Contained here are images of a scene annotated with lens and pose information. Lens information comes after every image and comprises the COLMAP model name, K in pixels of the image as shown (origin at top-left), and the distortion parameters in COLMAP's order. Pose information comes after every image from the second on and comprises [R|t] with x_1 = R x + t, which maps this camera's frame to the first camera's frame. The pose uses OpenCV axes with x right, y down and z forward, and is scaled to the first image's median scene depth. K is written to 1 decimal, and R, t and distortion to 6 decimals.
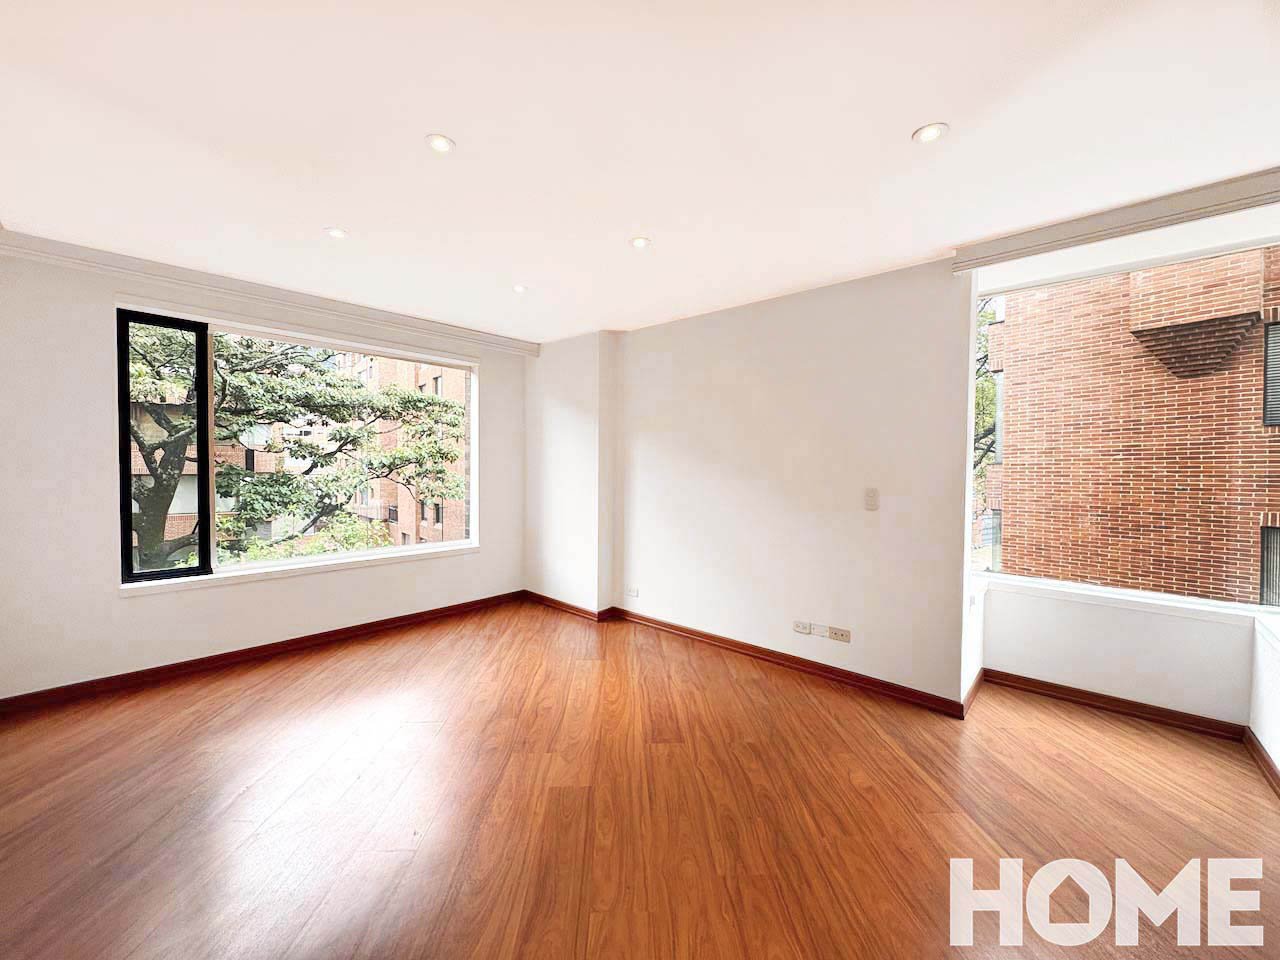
lens RADIAL K [[508.1, 0, 640.0], [0, 508.1, 480.0], [0, 0, 1]] dist [-0.001287, -0.000029]
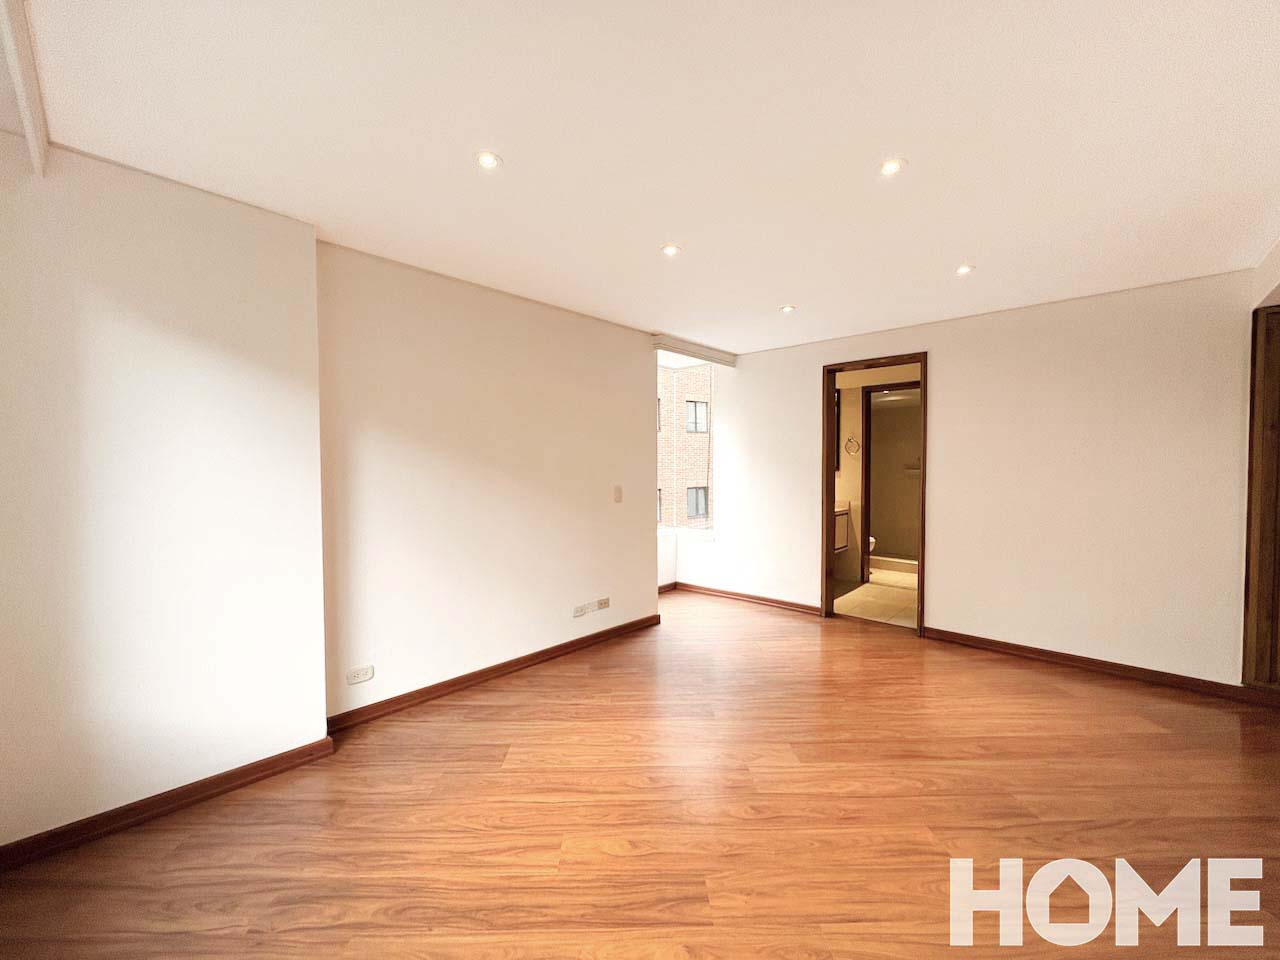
lens RADIAL K [[508.1, 0, 640.0], [0, 508.1, 480.0], [0, 0, 1]] dist [-0.001287, -0.000029]
pose [[0.021585, -0.036047, 0.999117, -0.887958], [0.028866, 0.998956, 0.035417, -0.045574], [-0.999350, 0.028076, 0.022603, 0.910875]]
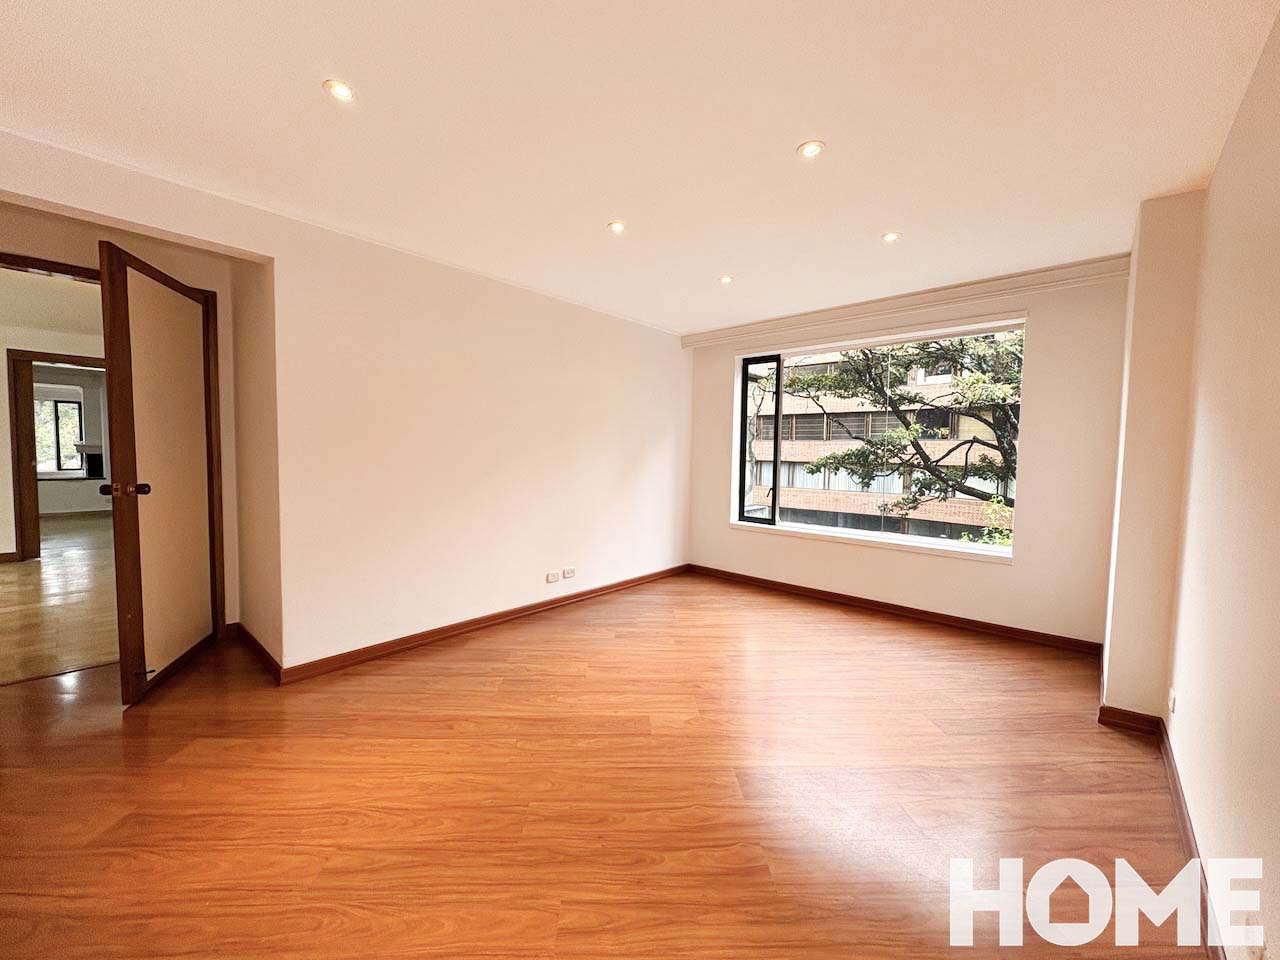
lens RADIAL K [[508.1, 0, 640.0], [0, 508.1, 480.0], [0, 0, 1]] dist [-0.001287, -0.000029]
pose [[-0.003174, 0.048749, -0.998806, 0.680490], [-0.043840, 0.997844, 0.048841, 0.000181], [0.999034, 0.043942, -0.001030, 0.664620]]
